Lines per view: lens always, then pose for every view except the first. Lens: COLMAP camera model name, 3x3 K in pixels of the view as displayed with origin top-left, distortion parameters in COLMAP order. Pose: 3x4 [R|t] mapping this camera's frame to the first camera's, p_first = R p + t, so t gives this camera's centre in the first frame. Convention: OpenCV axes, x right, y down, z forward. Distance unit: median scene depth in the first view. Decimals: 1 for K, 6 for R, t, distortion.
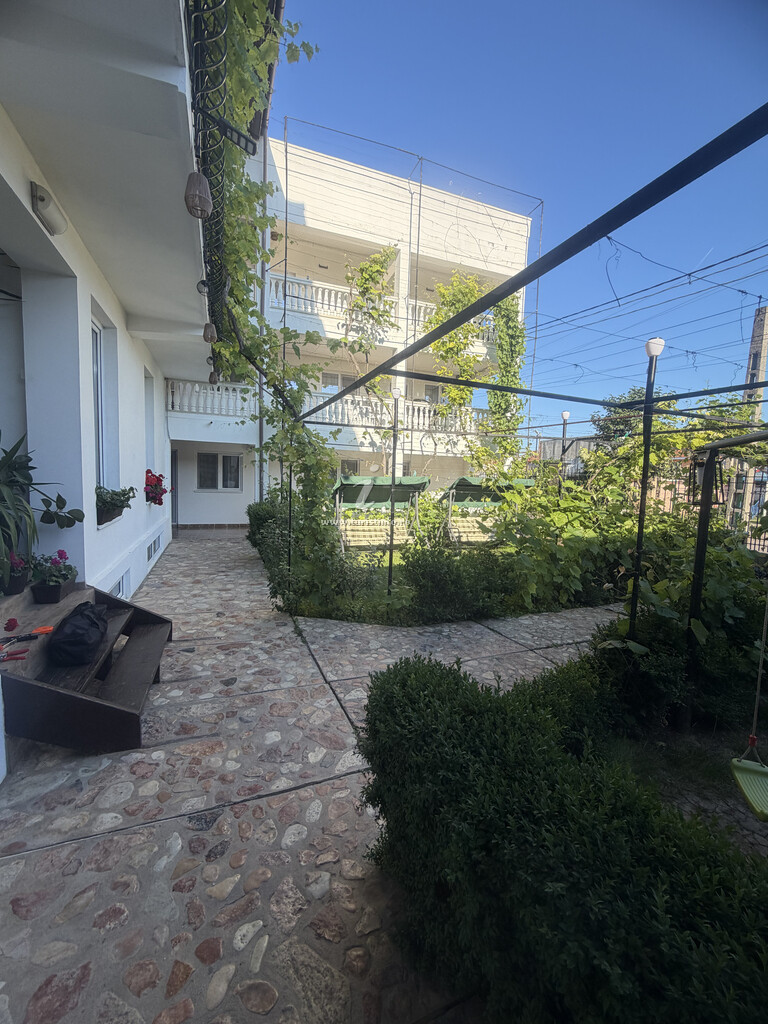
lens RADIAL K [[404.5, 0, 385.6], [0, 404.5, 512.1], [0, 0, 1]] dist [-0.000384, -0.000070]
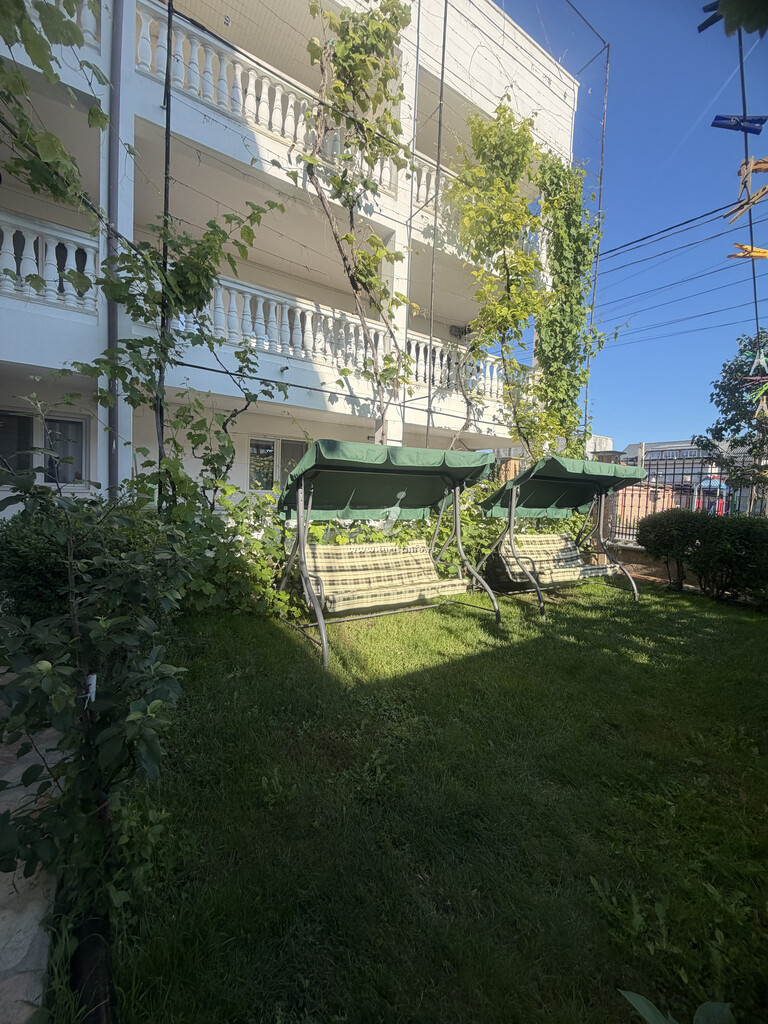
lens RADIAL K [[404.5, 0, 382.0], [0, 404.5, 511.0], [0, 0, 1]] dist [-0.000384, -0.000070]
pose [[0.979667, -0.002392, 0.200616, -0.107030], [0.008897, 0.999463, -0.031533, -0.005181], [-0.200432, 0.032677, 0.979162, 0.504748]]
